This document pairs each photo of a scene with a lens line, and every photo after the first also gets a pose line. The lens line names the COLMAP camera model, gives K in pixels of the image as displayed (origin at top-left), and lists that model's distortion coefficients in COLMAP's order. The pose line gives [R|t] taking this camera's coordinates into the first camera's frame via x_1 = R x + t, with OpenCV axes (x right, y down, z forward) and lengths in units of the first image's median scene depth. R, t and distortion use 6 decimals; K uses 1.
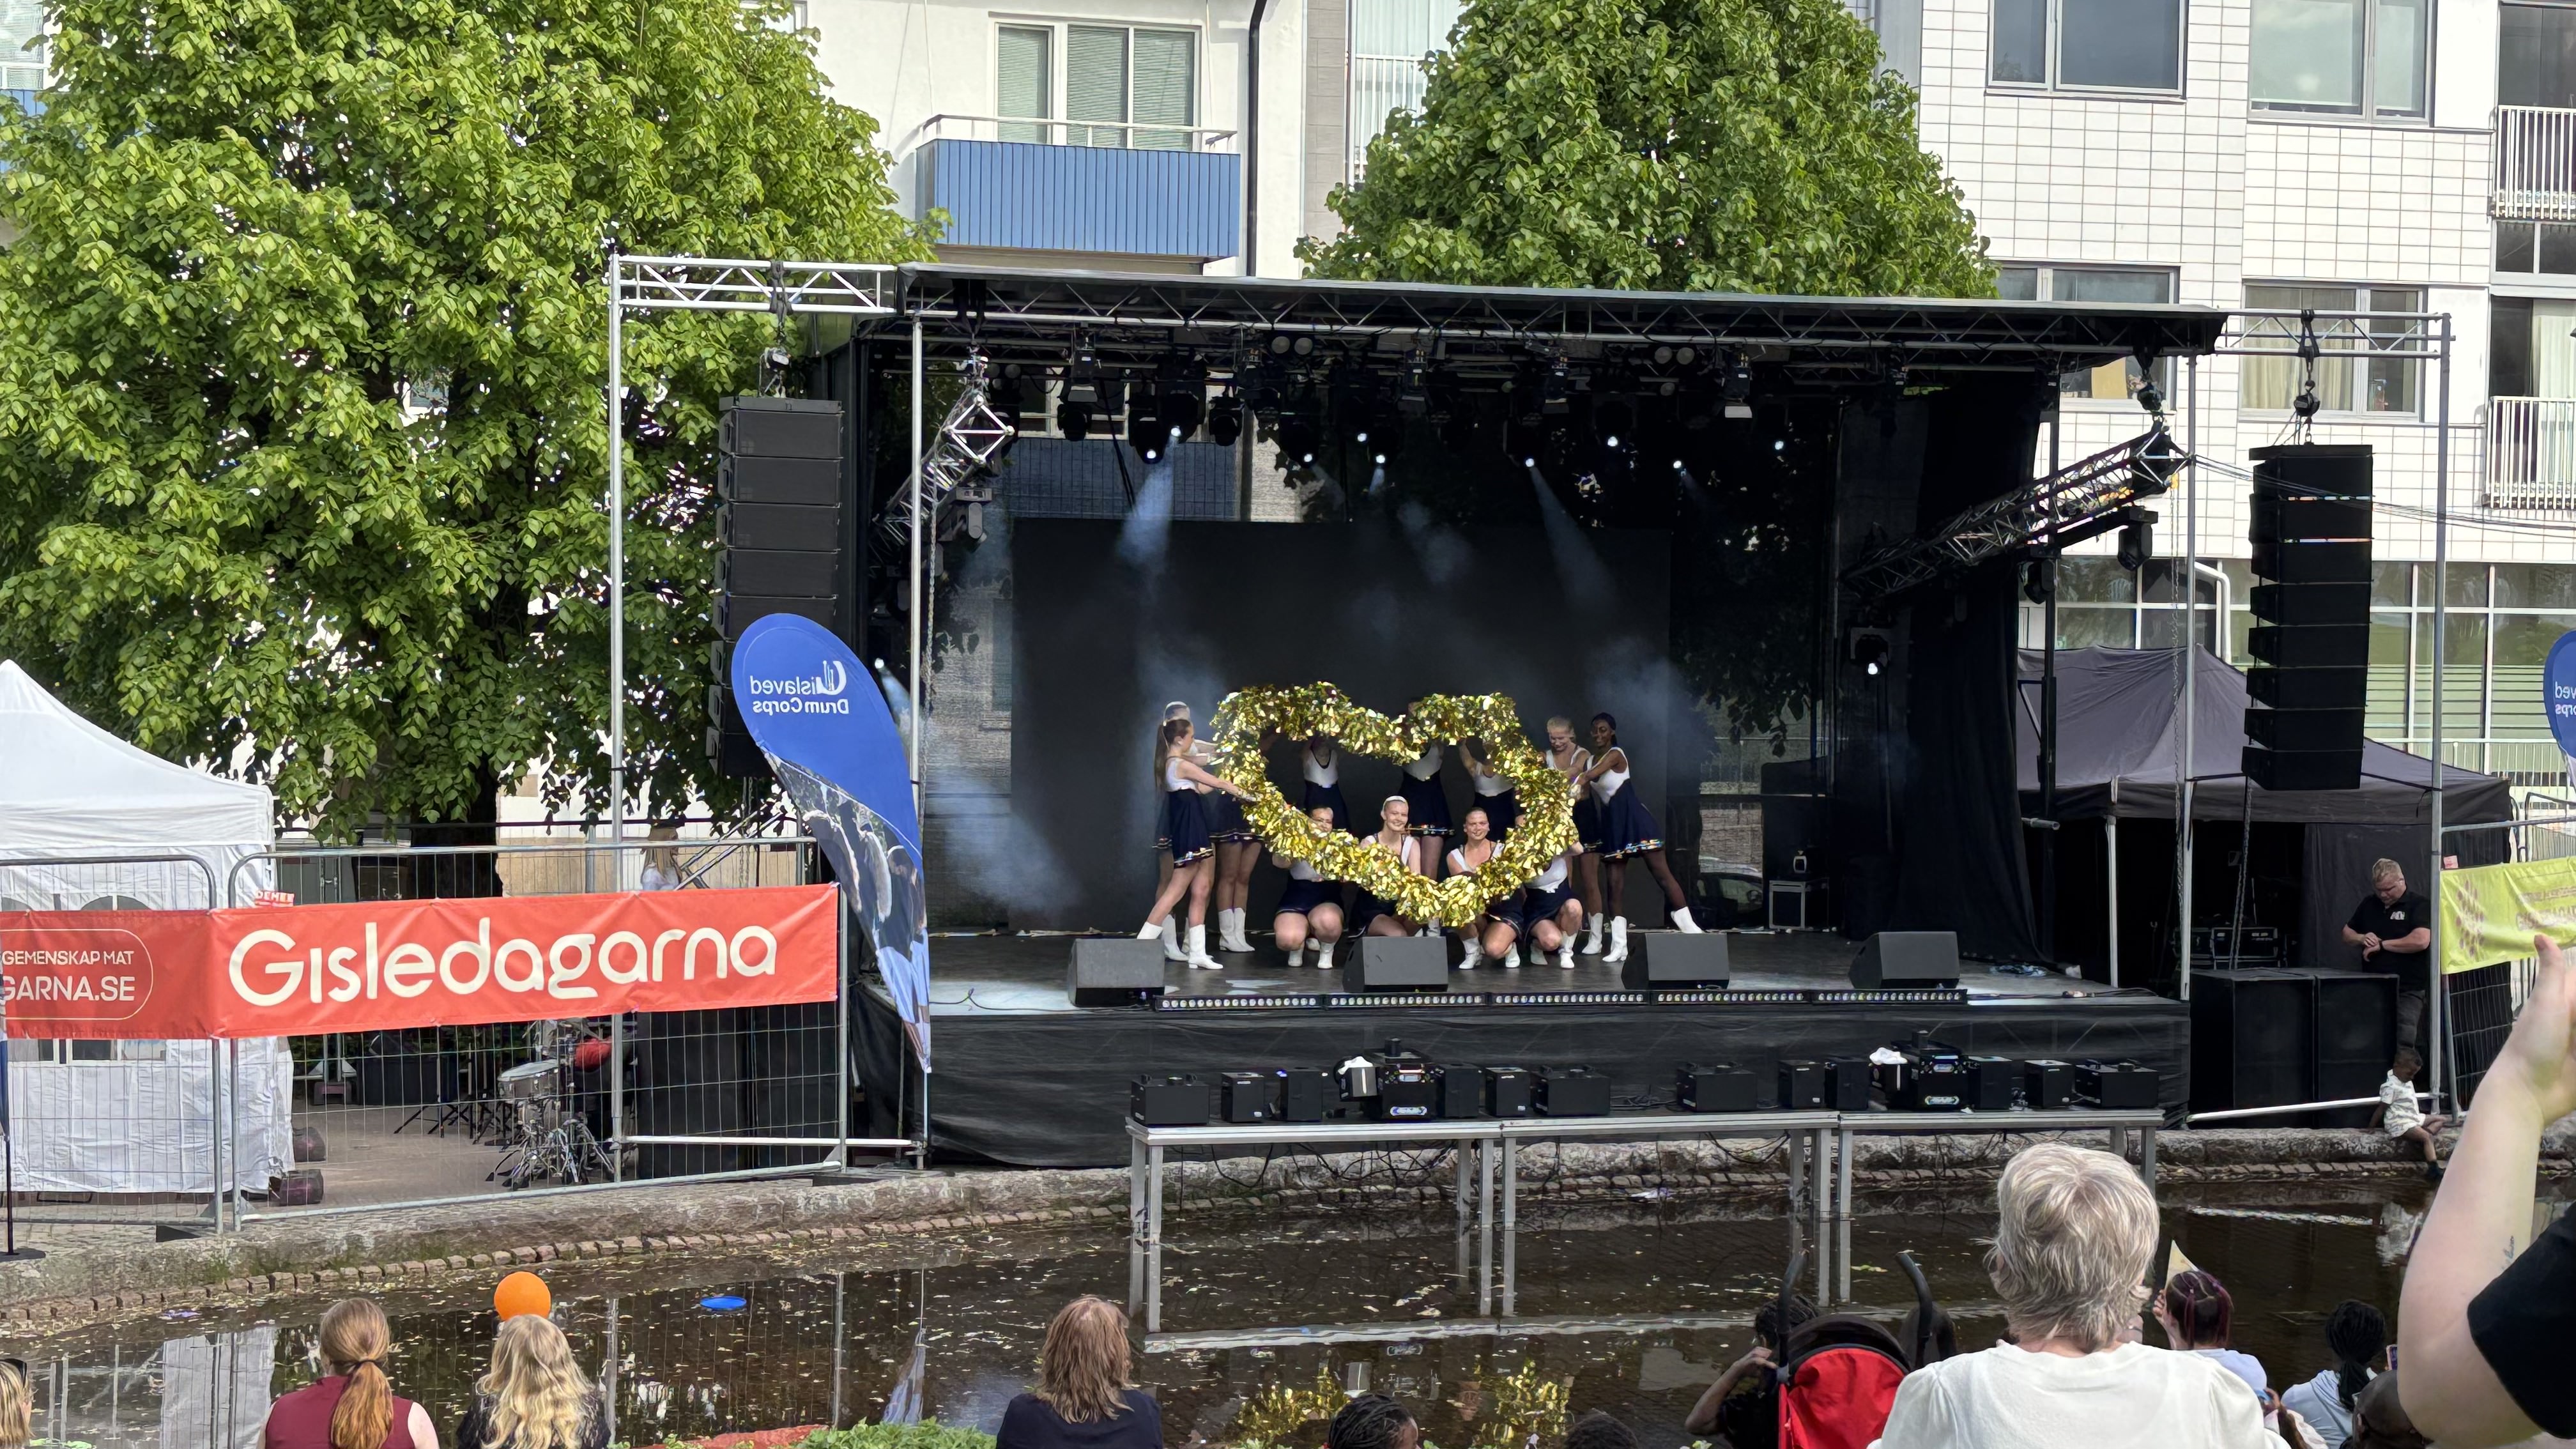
lens RADIAL K [[3835.1, 0, 1307.0], [0, 3835.1, 722.3], [0, 0, 1]] dist [0.256883, -1.063712]
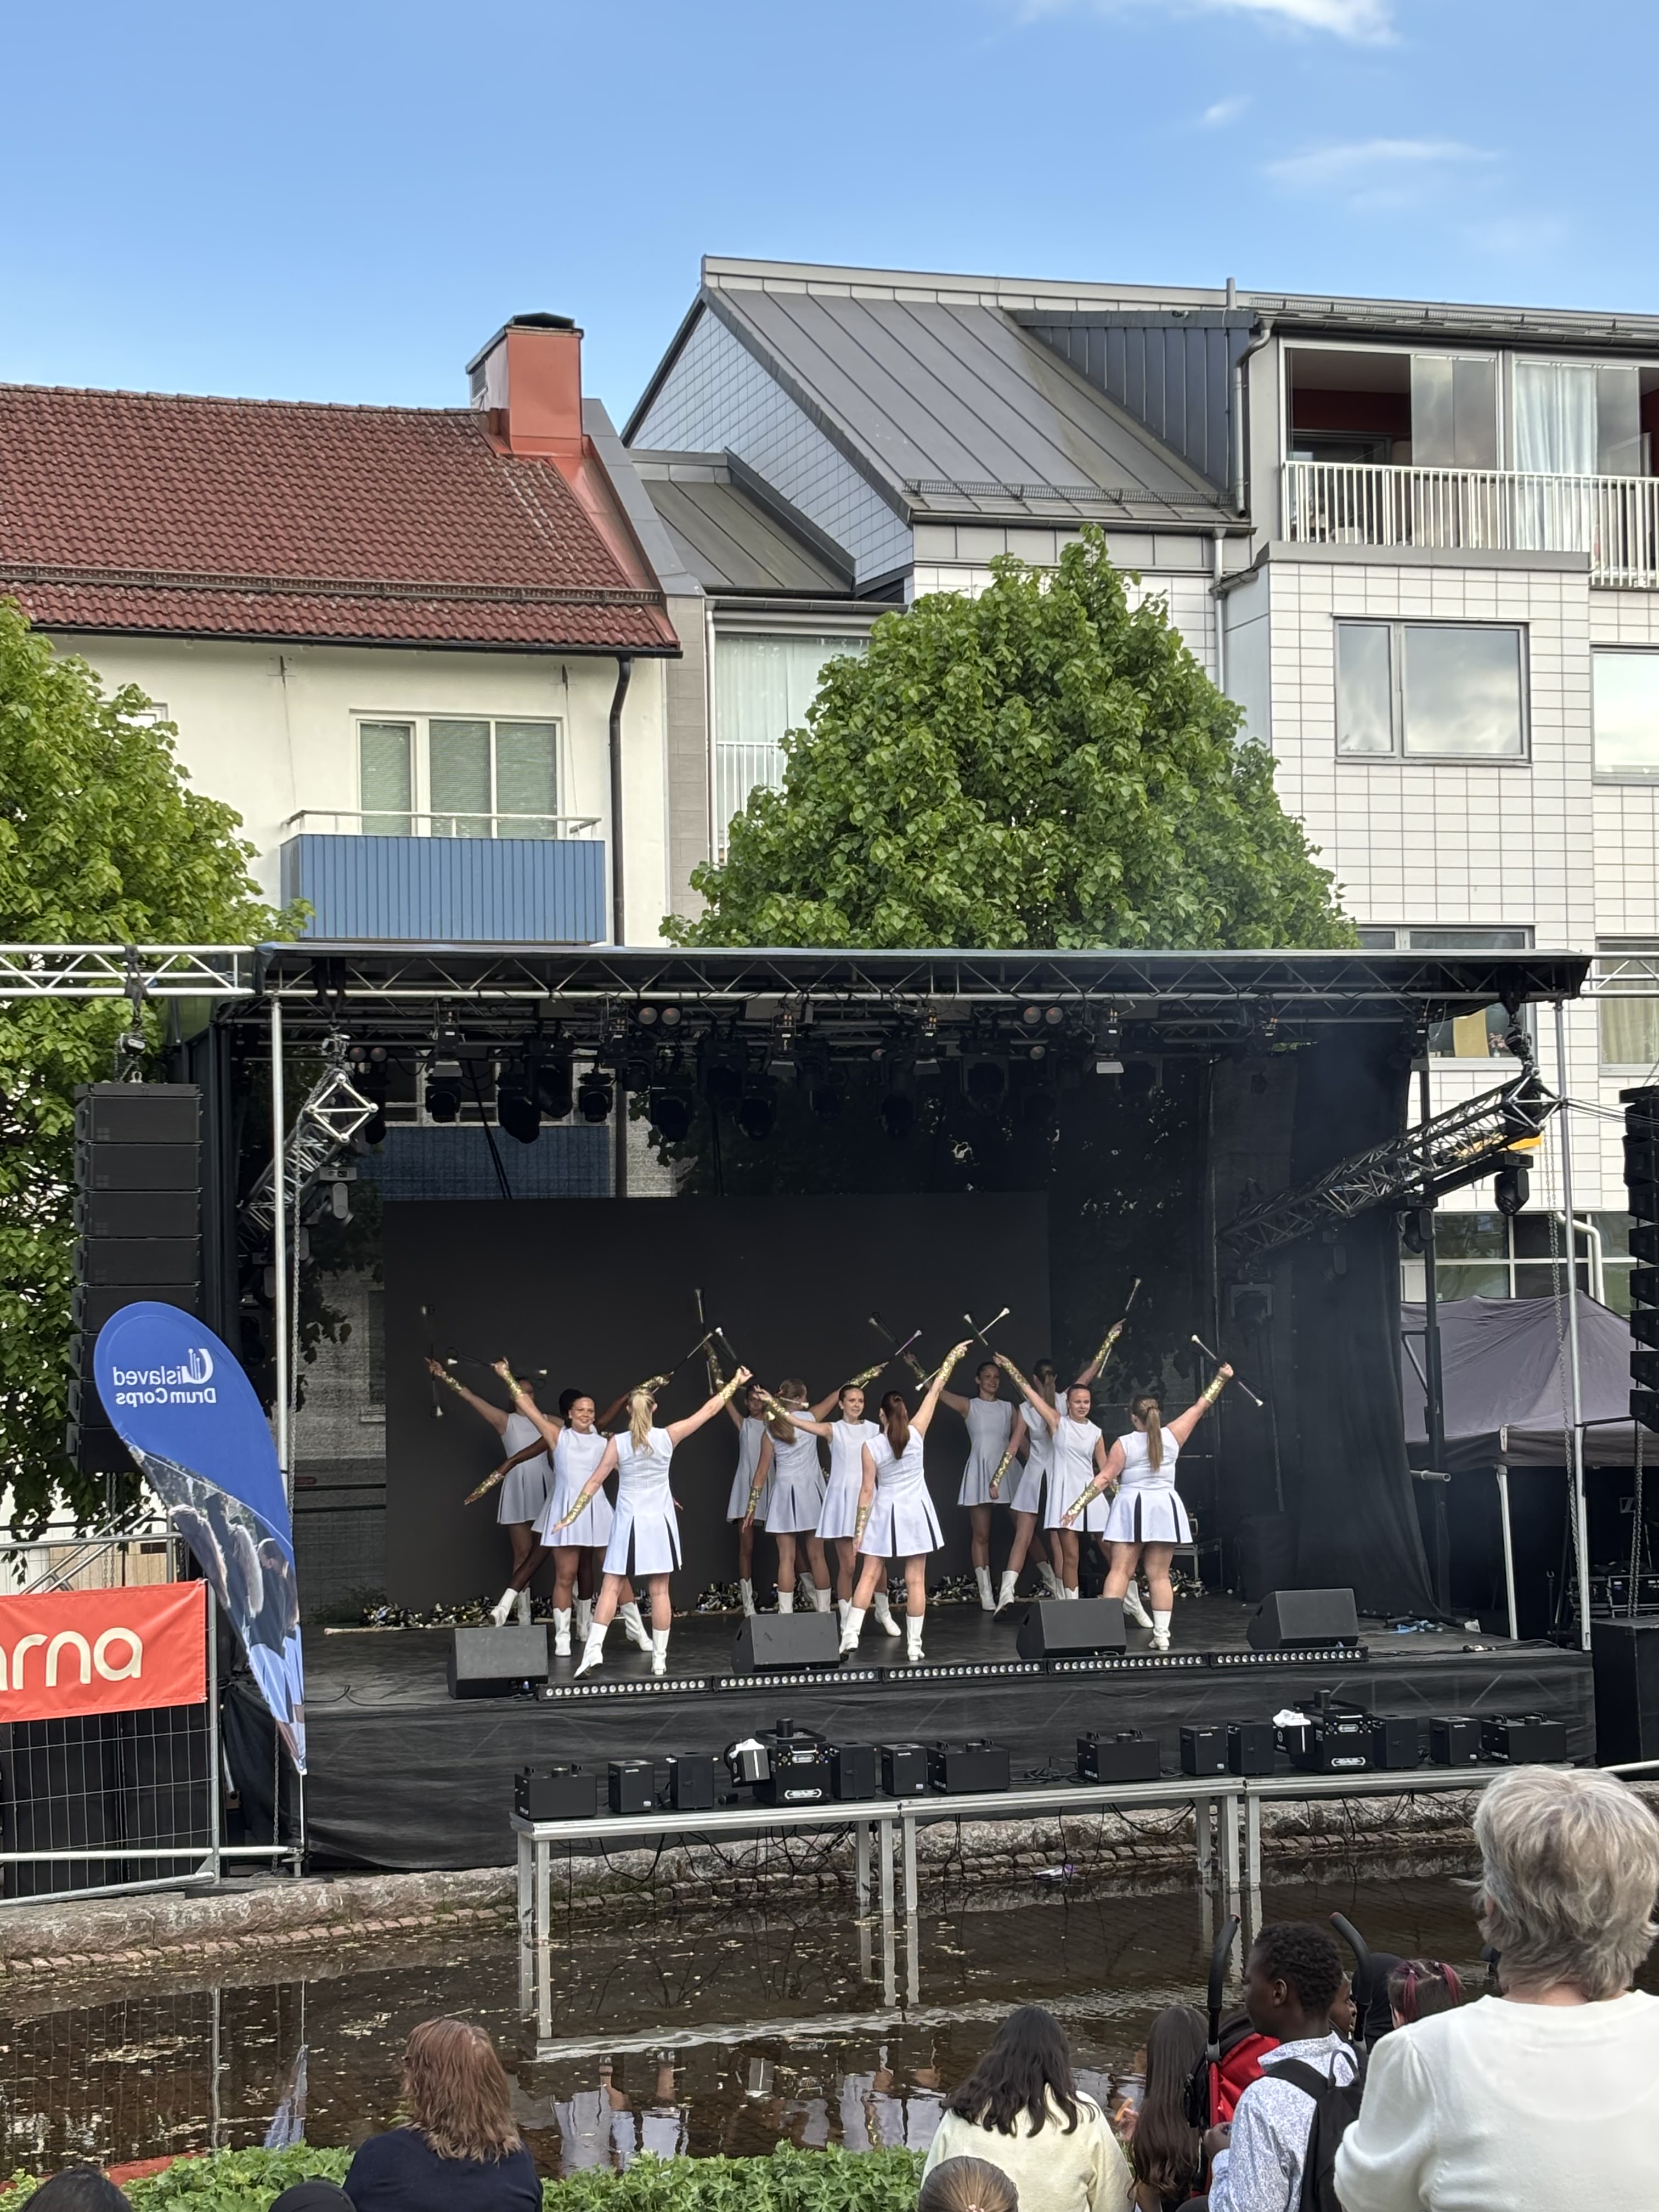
lens RADIAL K [[3790.5, 0, 819.5], [0, 3790.5, 1114.9], [0, 0, 1]] dist [0.247658, -1.000038]
pose [[0.998834, -0.032576, 0.035621, 0.001764], [0.035263, 0.996361, -0.077603, 0.005070], [-0.032963, 0.078769, 0.996348, 0.027470]]
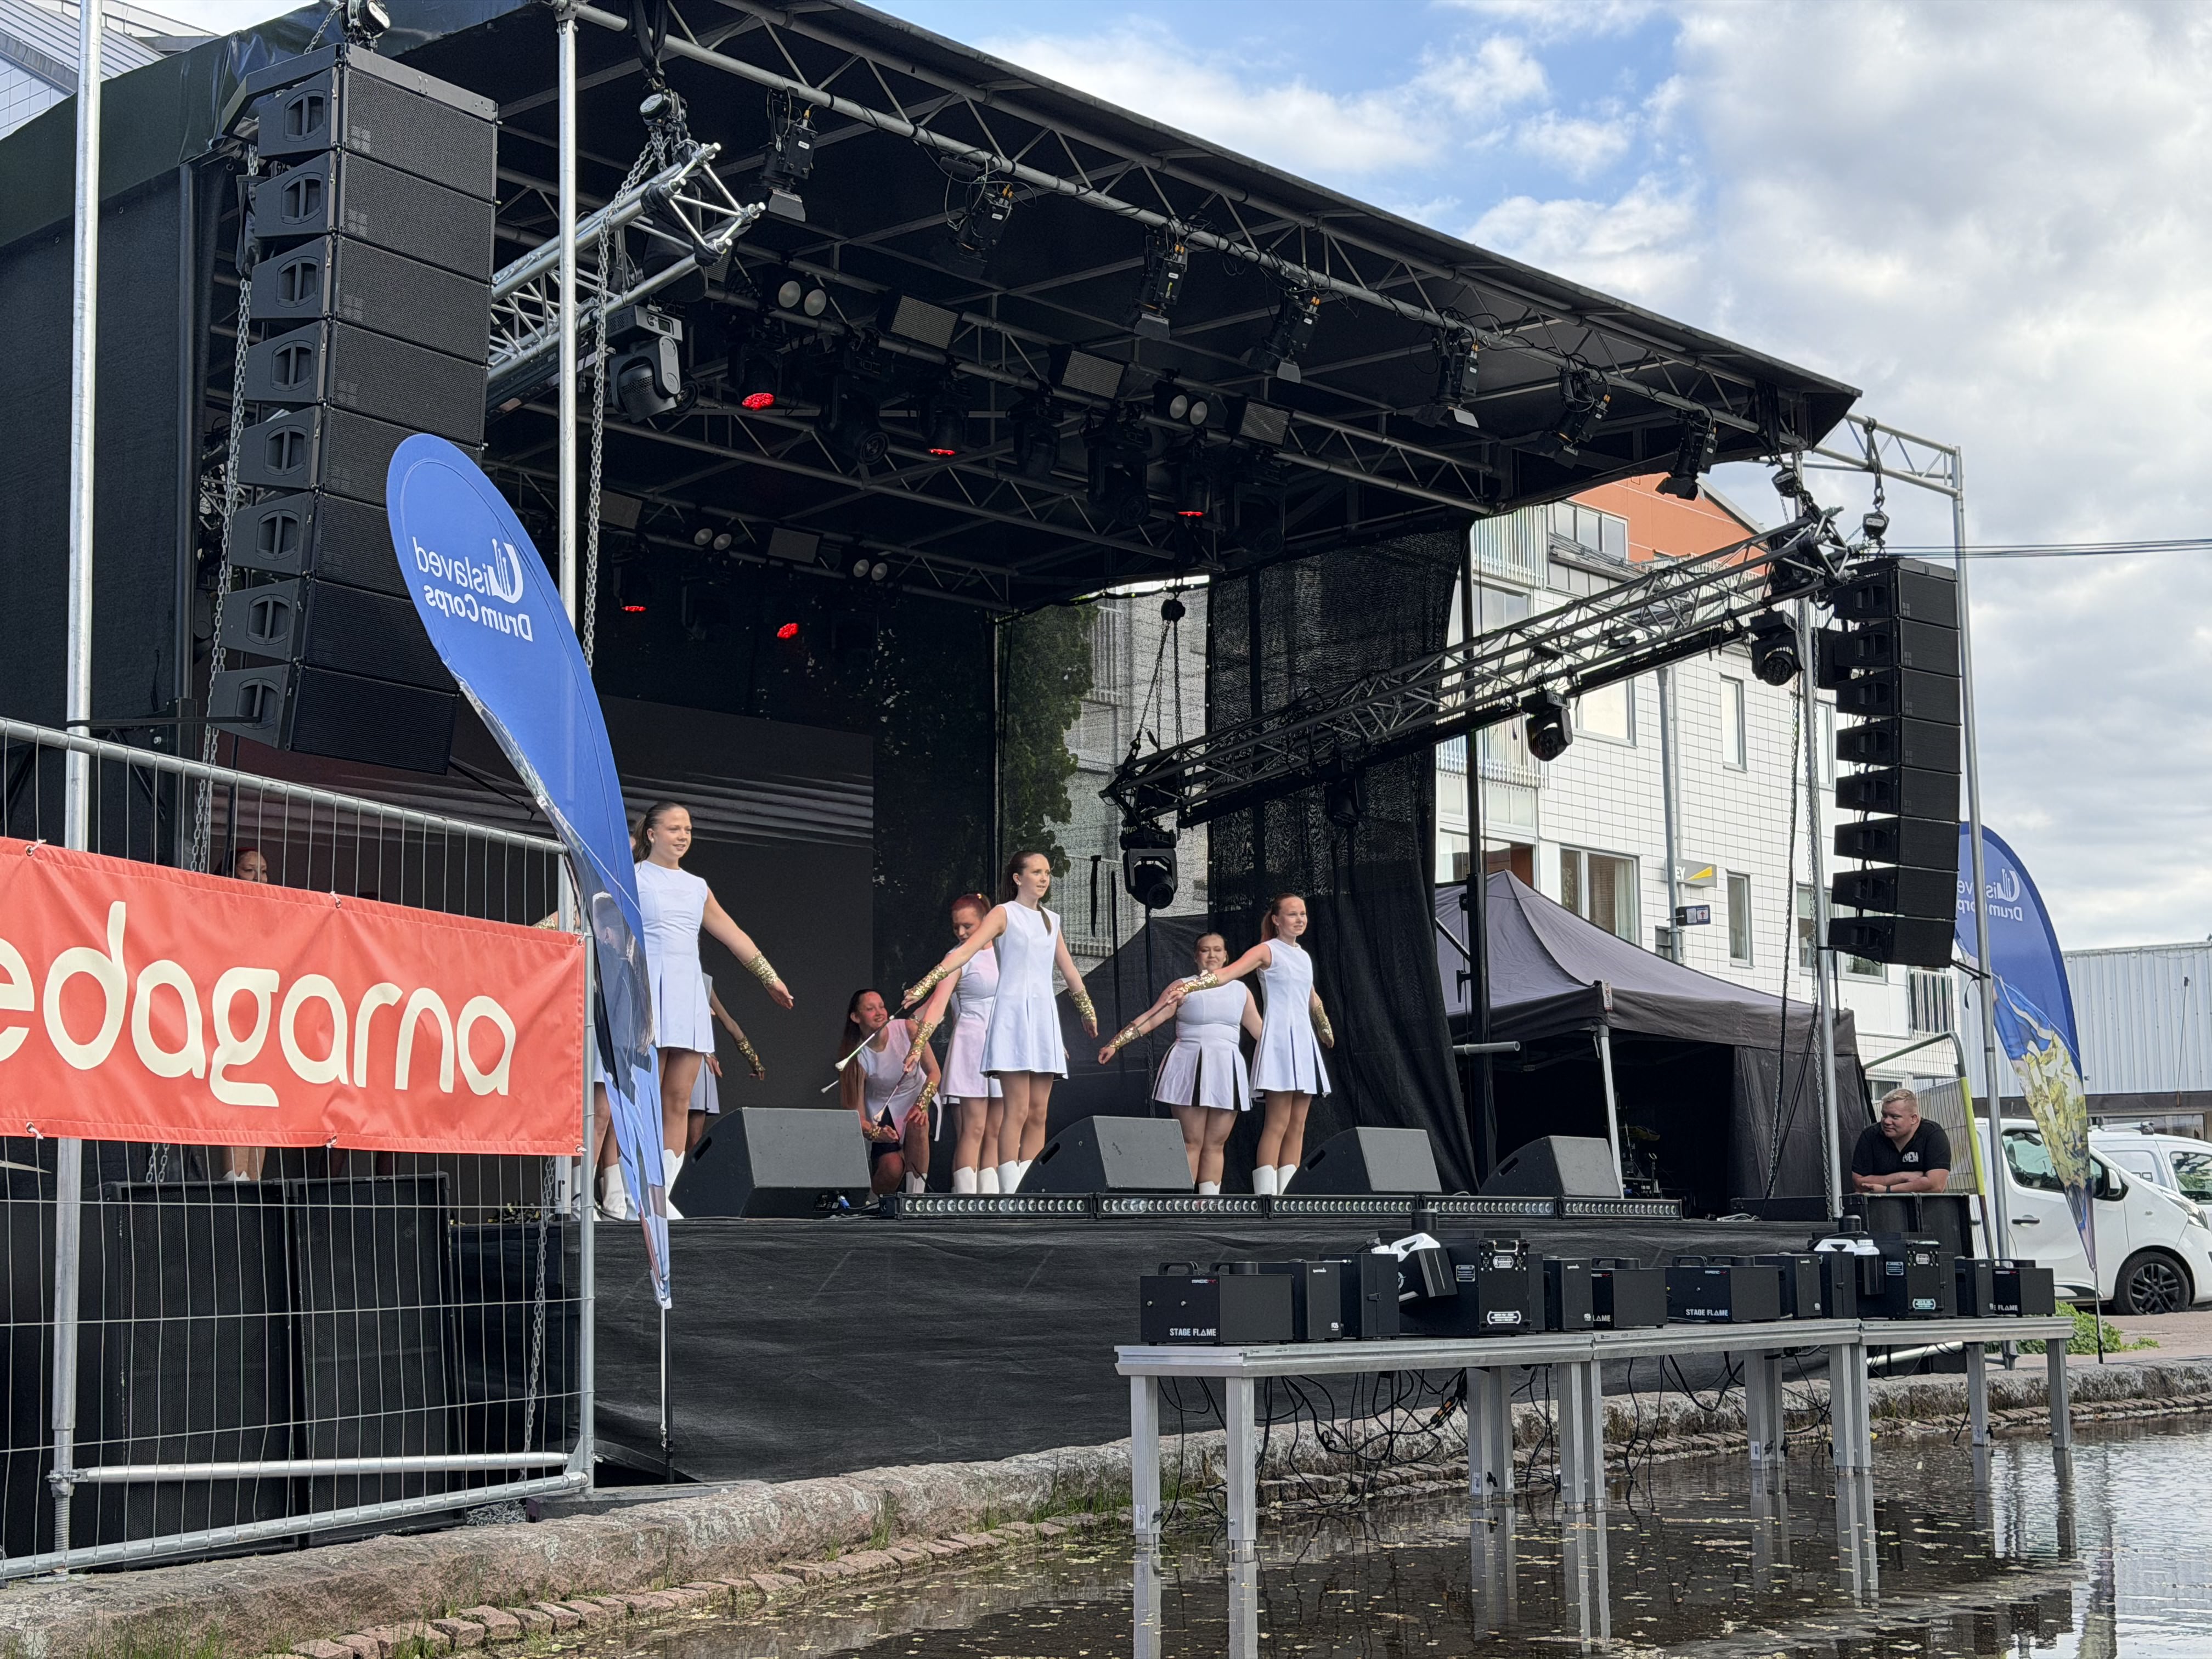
lens RADIAL K [[3050.6, 0, 1095.0], [0, 3050.6, 837.7], [0, 0, 1]] dist [0.147594, -0.124031]
pose [[0.834353, 0.049698, 0.548986, -0.276536], [0.042251, 0.987232, -0.153584, 0.090237], [-0.549609, 0.151338, 0.821600, 0.573120]]
